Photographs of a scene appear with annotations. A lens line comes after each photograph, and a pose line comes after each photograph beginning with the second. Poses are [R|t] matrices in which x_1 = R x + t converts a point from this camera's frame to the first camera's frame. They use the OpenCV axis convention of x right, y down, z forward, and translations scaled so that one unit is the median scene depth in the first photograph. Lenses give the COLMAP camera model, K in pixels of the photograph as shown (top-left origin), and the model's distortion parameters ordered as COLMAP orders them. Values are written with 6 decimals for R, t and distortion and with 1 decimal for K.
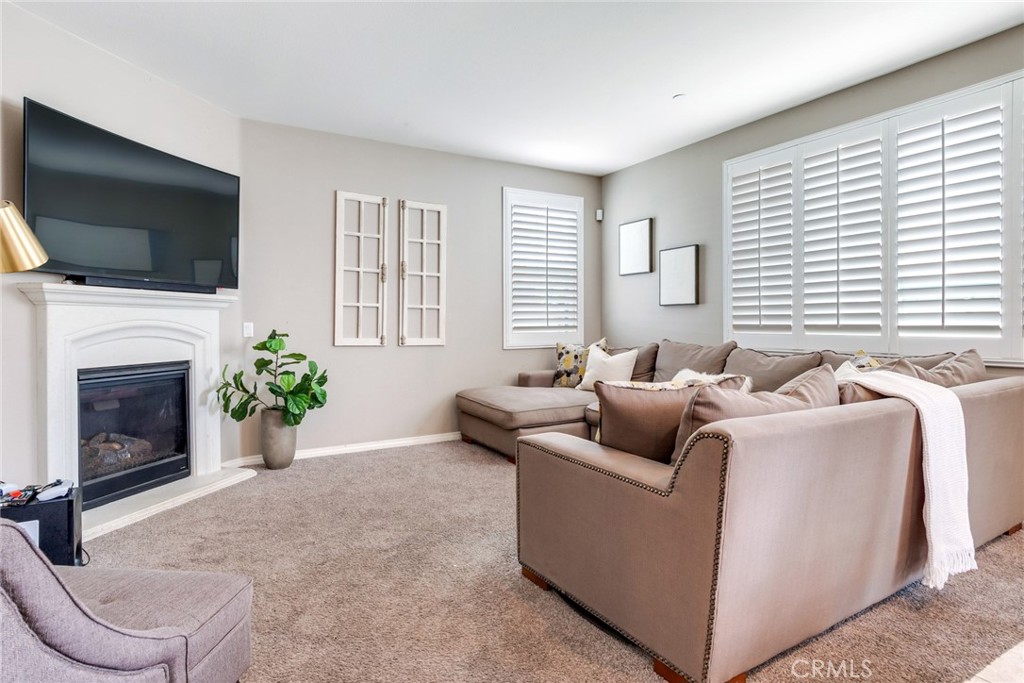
lens RADIAL K [[538.2, 0, 503.0], [0, 538.2, 330.4], [0, 0, 1]] dist [0.012127, -0.009941]
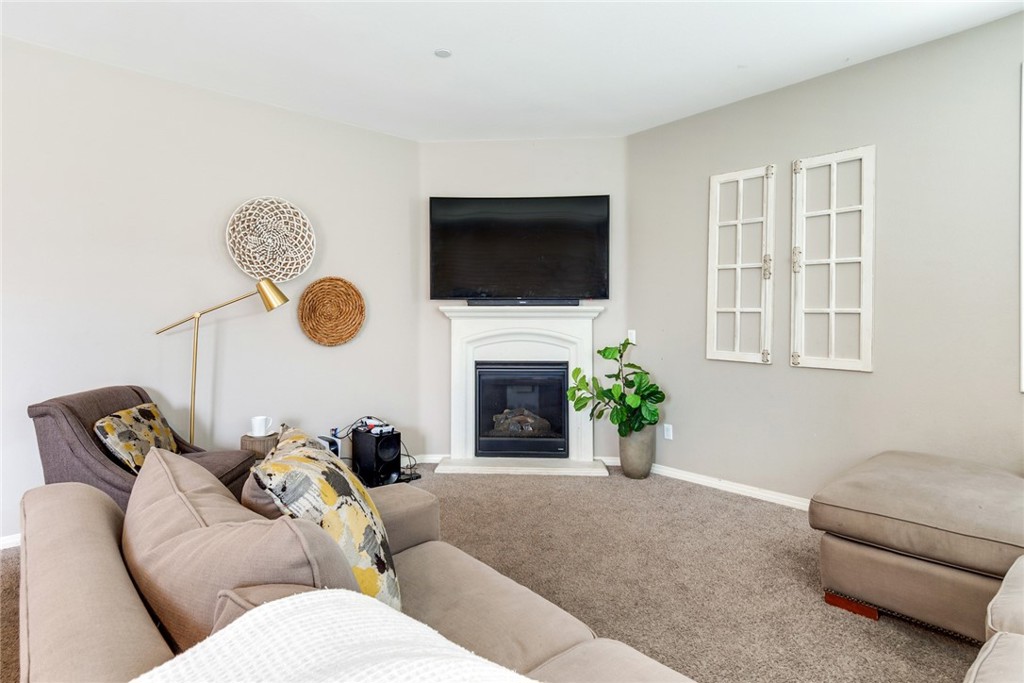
lens RADIAL K [[538.2, 0, 508.3], [0, 538.2, 323.6], [0, 0, 1]] dist [0.012127, -0.009941]
pose [[0.208405, 0.011103, -0.977980, 0.449115], [-0.011880, 0.999891, 0.008820, -0.030260], [0.977970, 0.009780, 0.208514, 0.500188]]
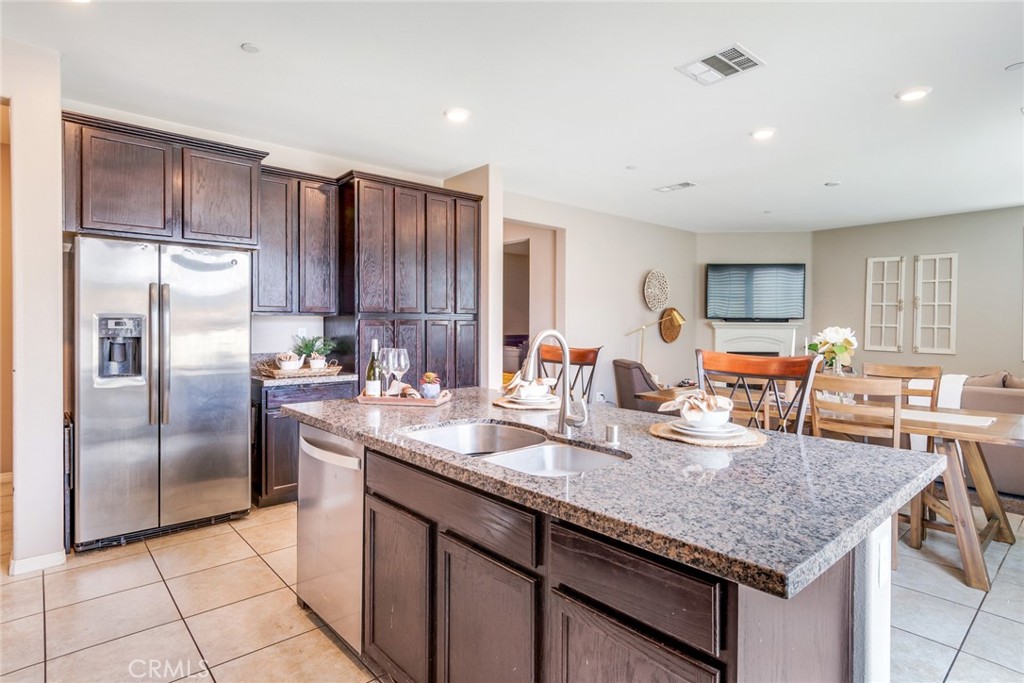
lens RADIAL K [[538.2, 0, 508.4], [0, 538.2, 332.9], [0, 0, 1]] dist [0.012127, -0.009941]
pose [[0.216592, 0.019902, -0.976059, 1.079472], [-0.015174, 0.999740, 0.017018, -0.036104], [0.976144, 0.011125, 0.216838, -0.453231]]
